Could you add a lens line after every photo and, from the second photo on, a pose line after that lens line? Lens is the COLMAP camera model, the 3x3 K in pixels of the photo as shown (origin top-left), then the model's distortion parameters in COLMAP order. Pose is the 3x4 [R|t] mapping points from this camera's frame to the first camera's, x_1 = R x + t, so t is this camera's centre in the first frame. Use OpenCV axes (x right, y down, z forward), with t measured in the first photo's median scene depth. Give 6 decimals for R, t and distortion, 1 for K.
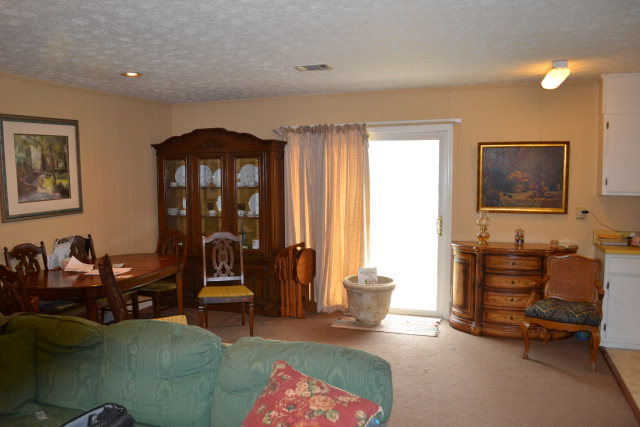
lens RADIAL K [[519.0, 0, 319.4], [0, 519.0, 220.8], [0, 0, 1]] dist [-0.078459, 0.001523]
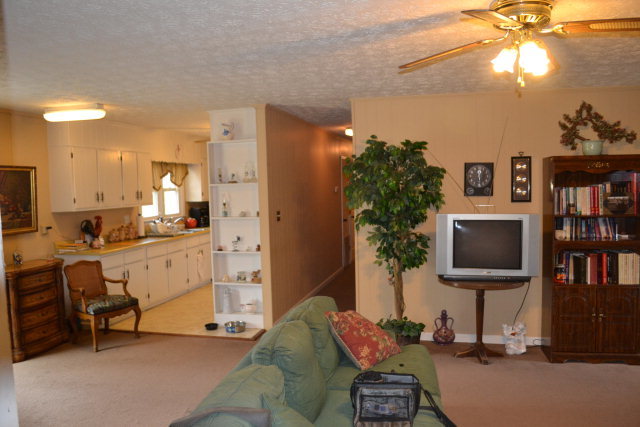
lens RADIAL K [[519.0, 0, 319.4], [0, 519.0, 220.8], [0, 0, 1]] dist [-0.078459, 0.001523]
pose [[-0.099772, -0.059130, 0.993252, -0.692462], [0.117999, 0.990485, 0.070818, -0.043260], [-0.987989, 0.124268, -0.091845, 0.497821]]
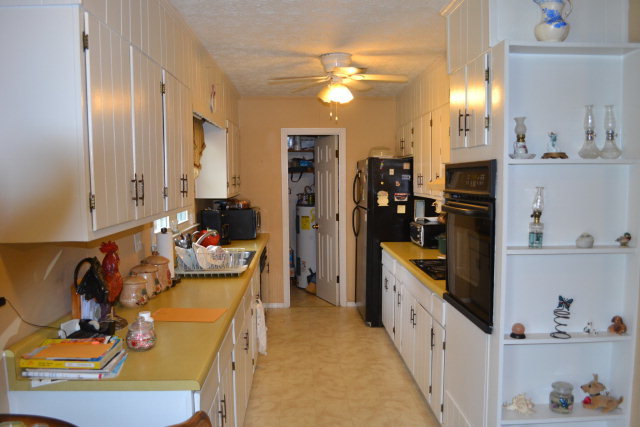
lens RADIAL K [[519.0, 0, 319.4], [0, 519.0, 220.8], [0, 0, 1]] dist [-0.078459, 0.001523]
pose [[-0.366209, -0.070854, 0.927831, 0.162463], [0.095082, 0.989029, 0.113056, -0.083545], [-0.925662, 0.129622, -0.355454, 0.923708]]
